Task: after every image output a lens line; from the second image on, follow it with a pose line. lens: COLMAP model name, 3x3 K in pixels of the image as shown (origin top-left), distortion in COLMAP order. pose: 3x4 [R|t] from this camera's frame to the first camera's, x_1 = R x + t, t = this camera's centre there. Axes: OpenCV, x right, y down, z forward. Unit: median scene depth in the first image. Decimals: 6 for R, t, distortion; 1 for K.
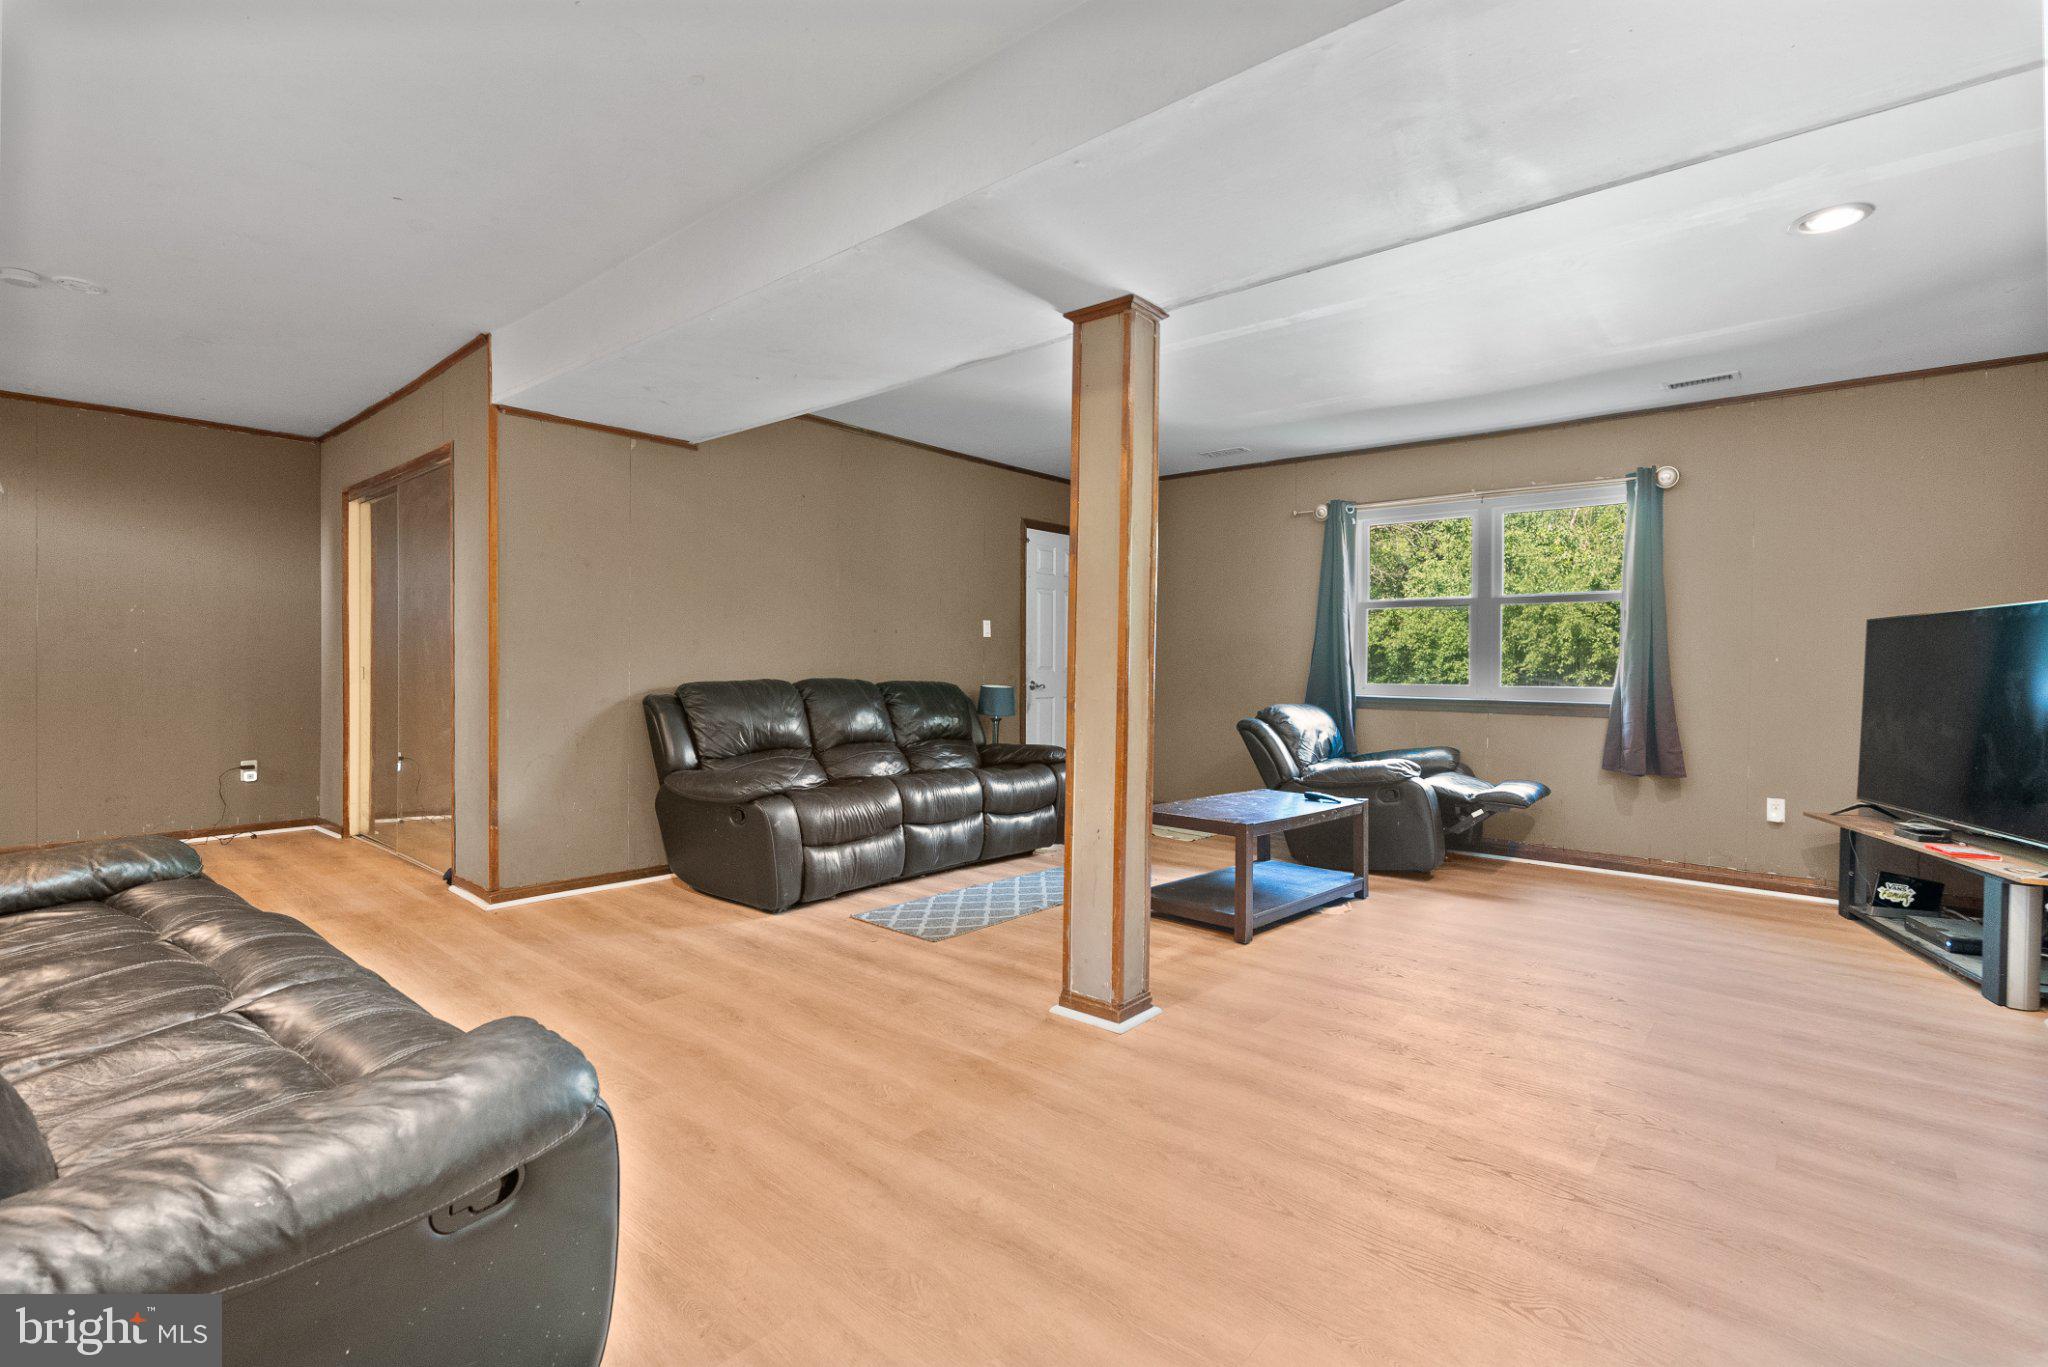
lens RADIAL K [[941.2, 0, 1039.0], [0, 941.2, 677.6], [0, 0, 1]] dist [-0.018239, -0.000213]
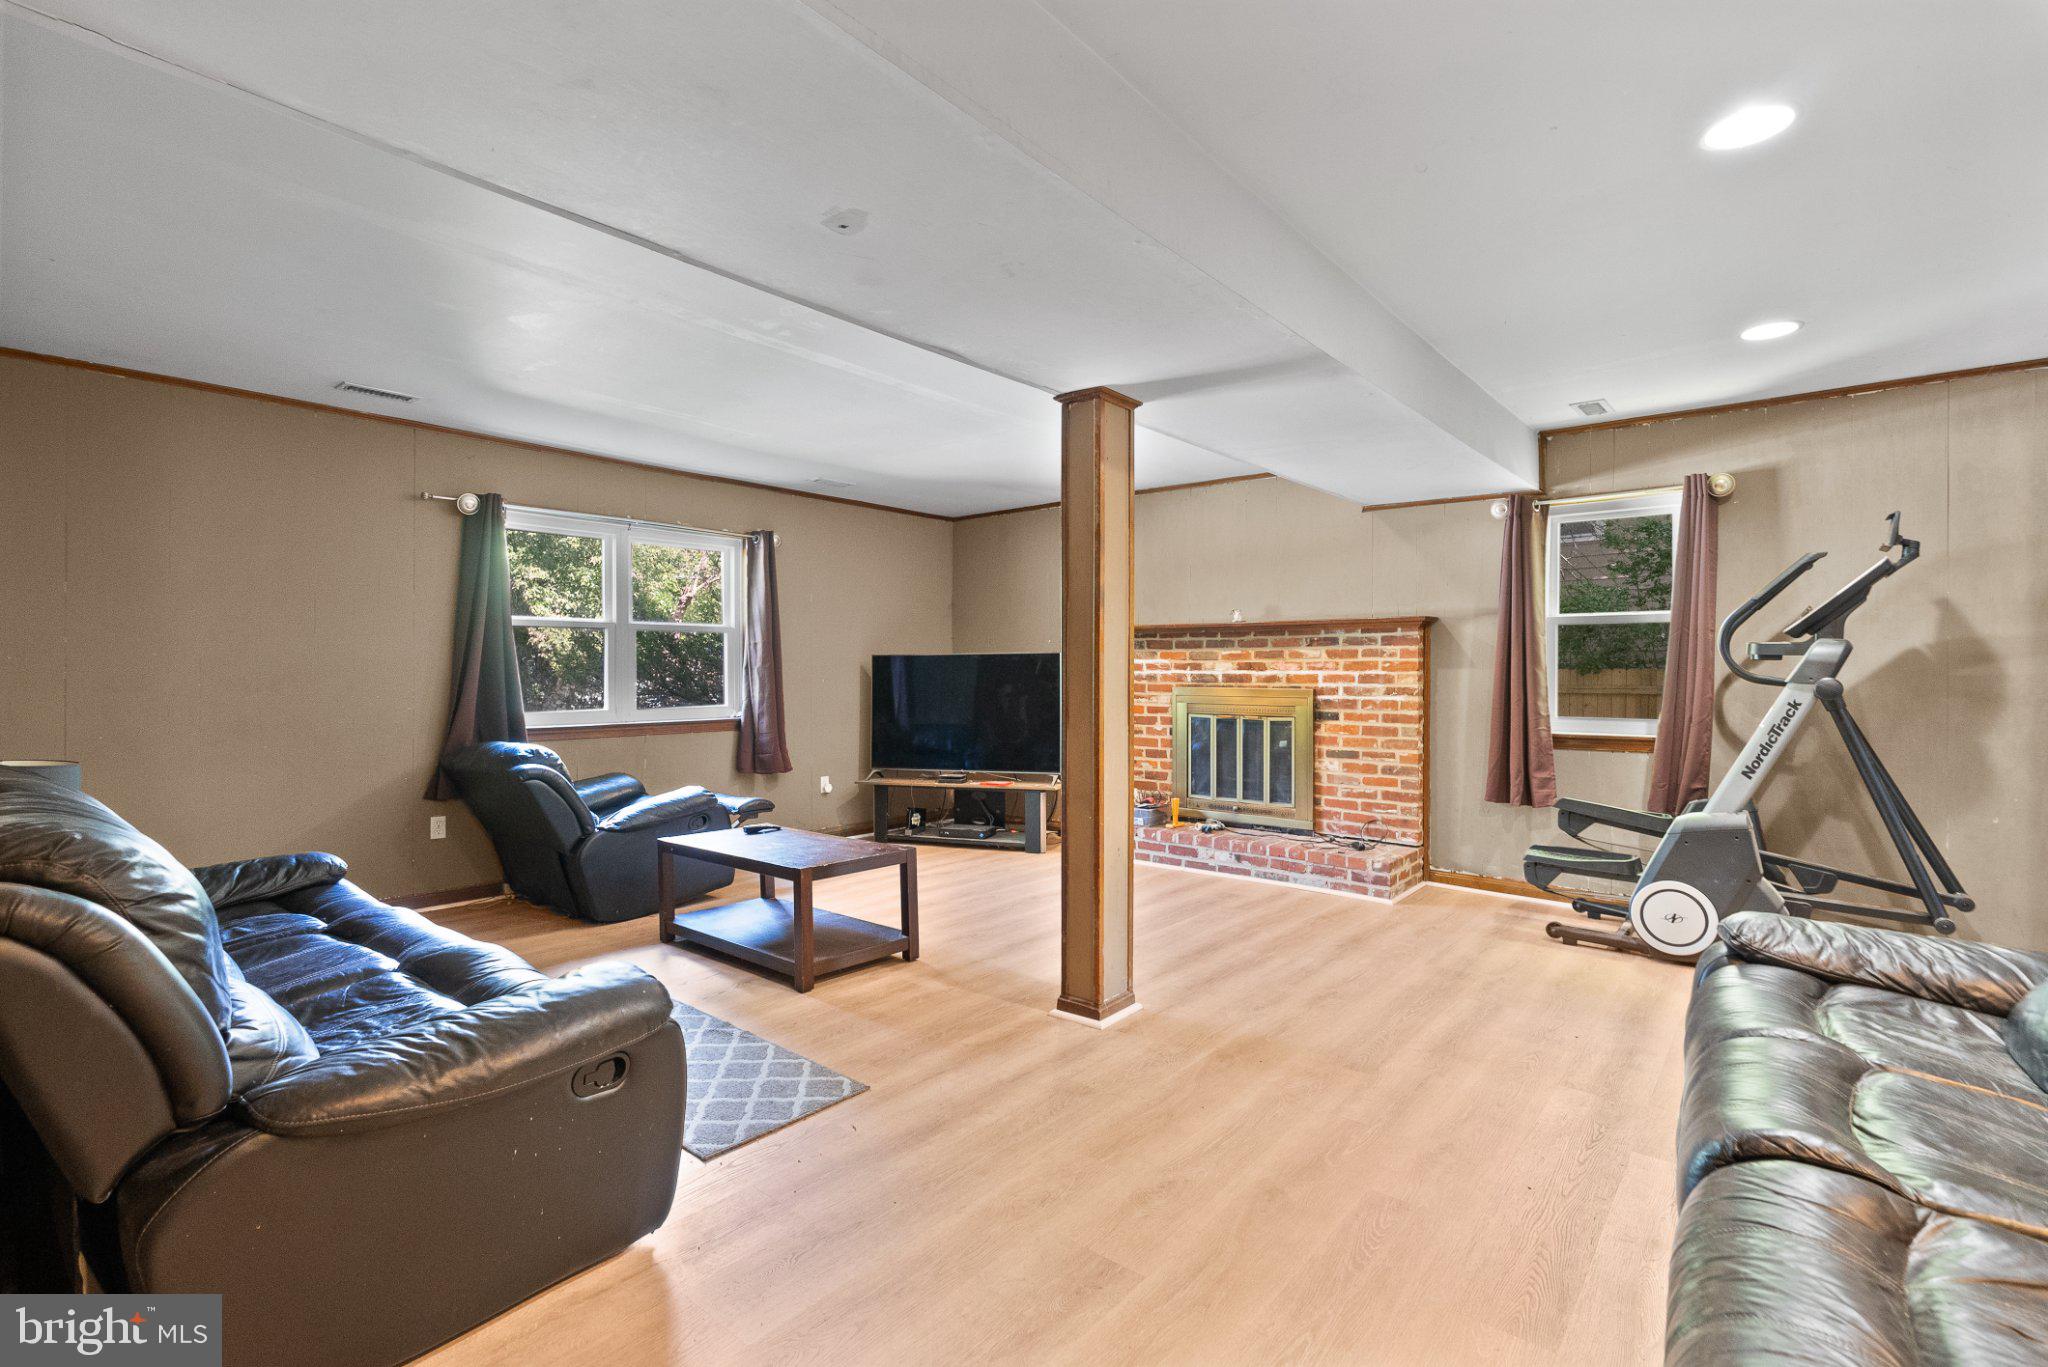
lens RADIAL K [[941.2, 0, 1034.2], [0, 941.2, 678.5], [0, 0, 1]] dist [-0.018239, -0.000213]
pose [[-0.022999, -0.017200, 0.999588, -0.986447], [0.011777, 0.999778, 0.017475, -0.064913], [-0.999666, 0.012174, -0.022791, 1.017512]]
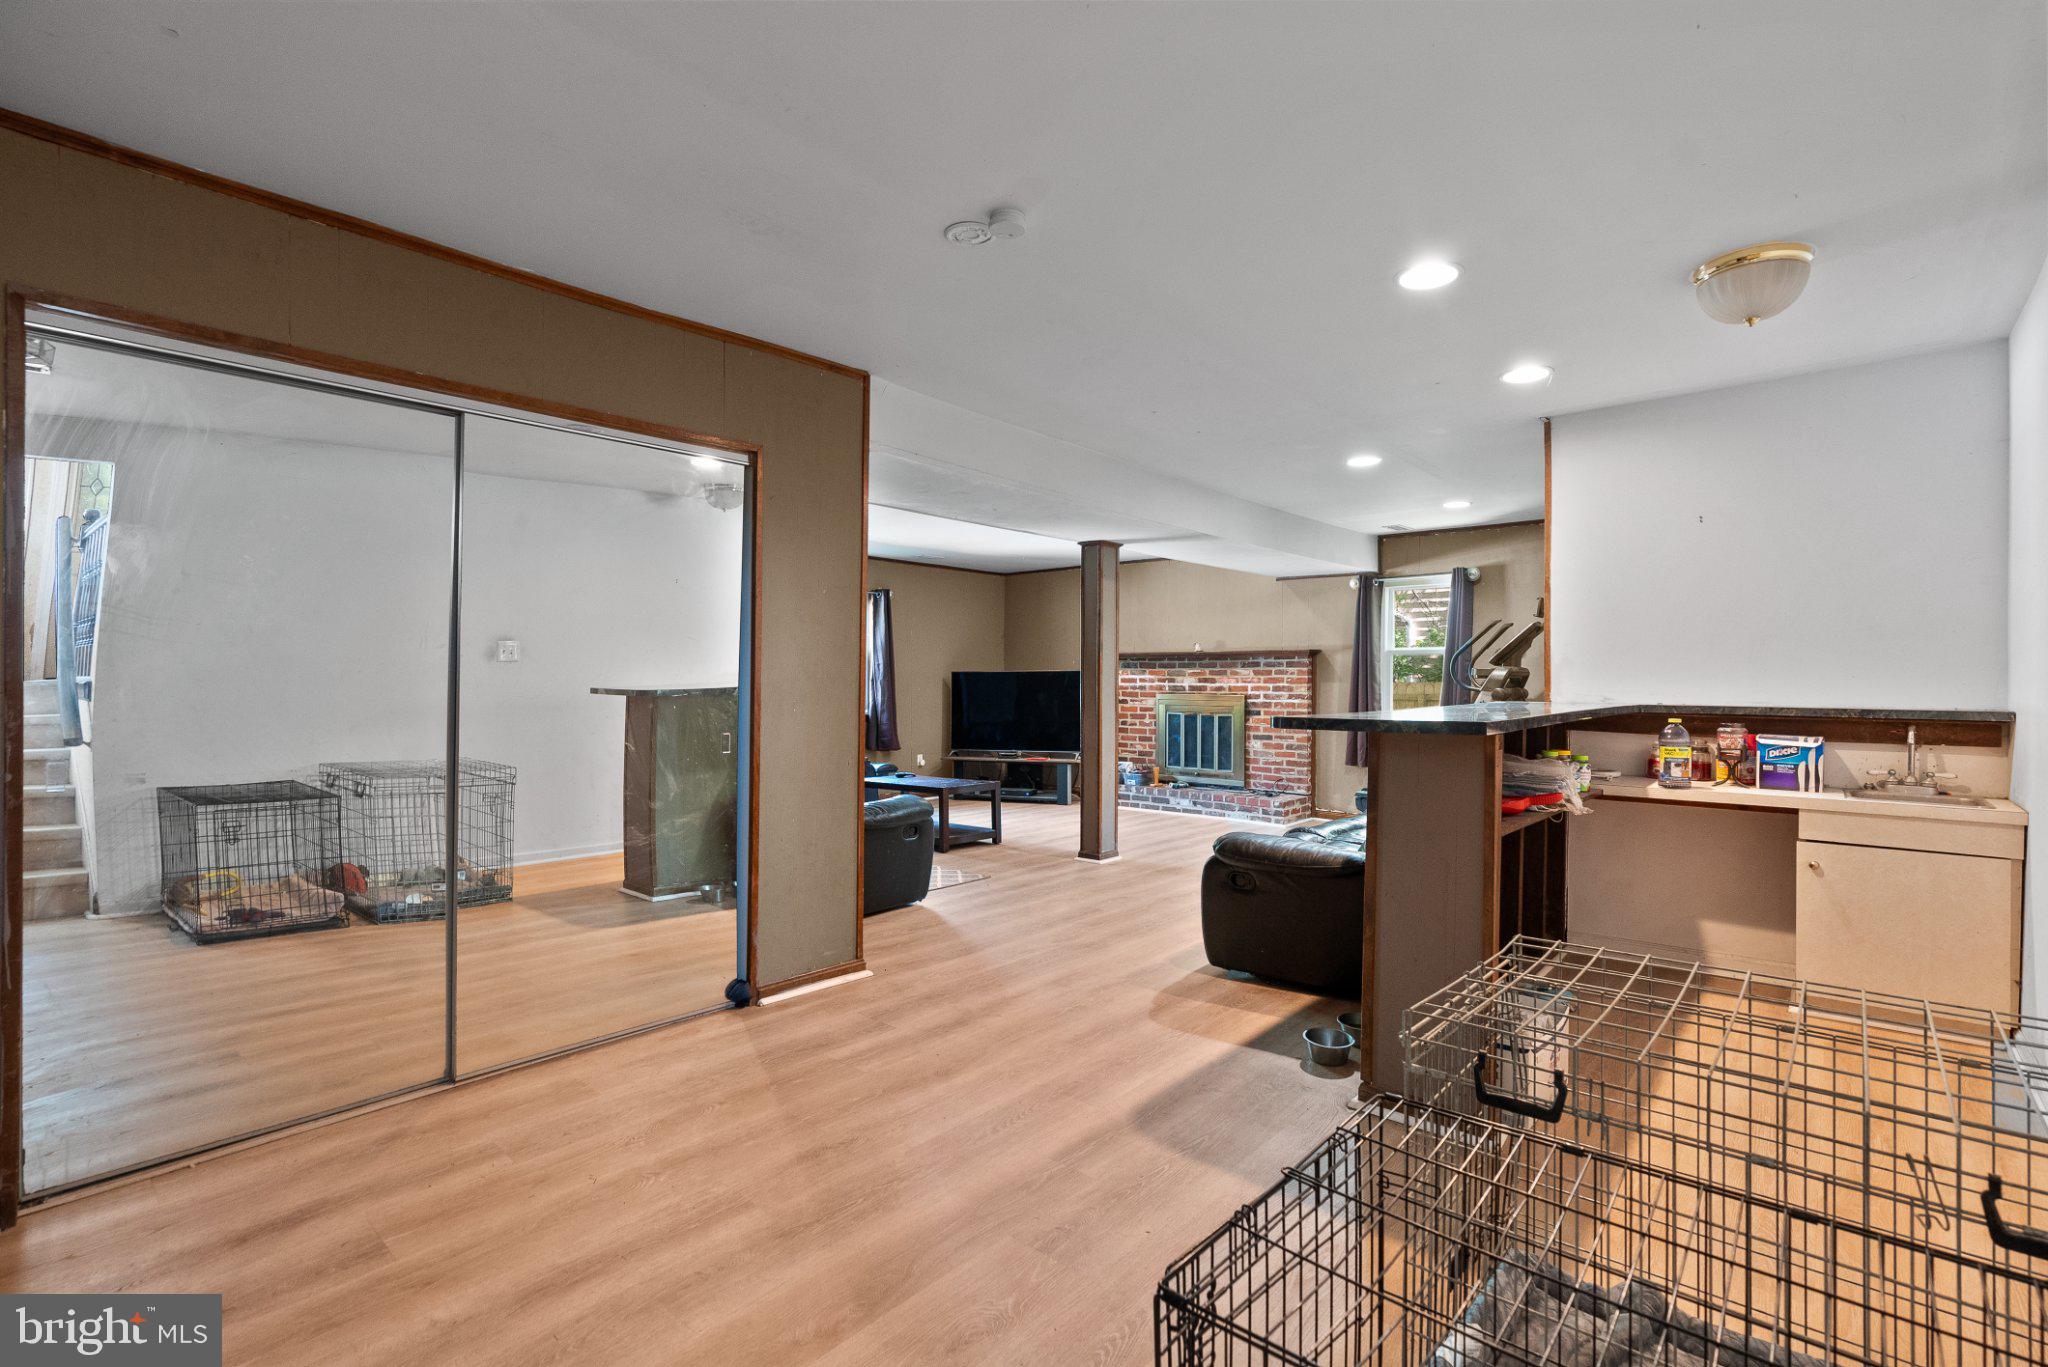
lens RADIAL K [[941.2, 0, 1035.9], [0, 941.2, 683.1], [0, 0, 1]] dist [-0.018239, -0.000213]
pose [[-0.001953, -0.009118, 0.999957, -1.961996], [0.008383, 0.999923, 0.009134, -0.073252], [-0.999963, 0.008401, -0.001876, 1.063820]]
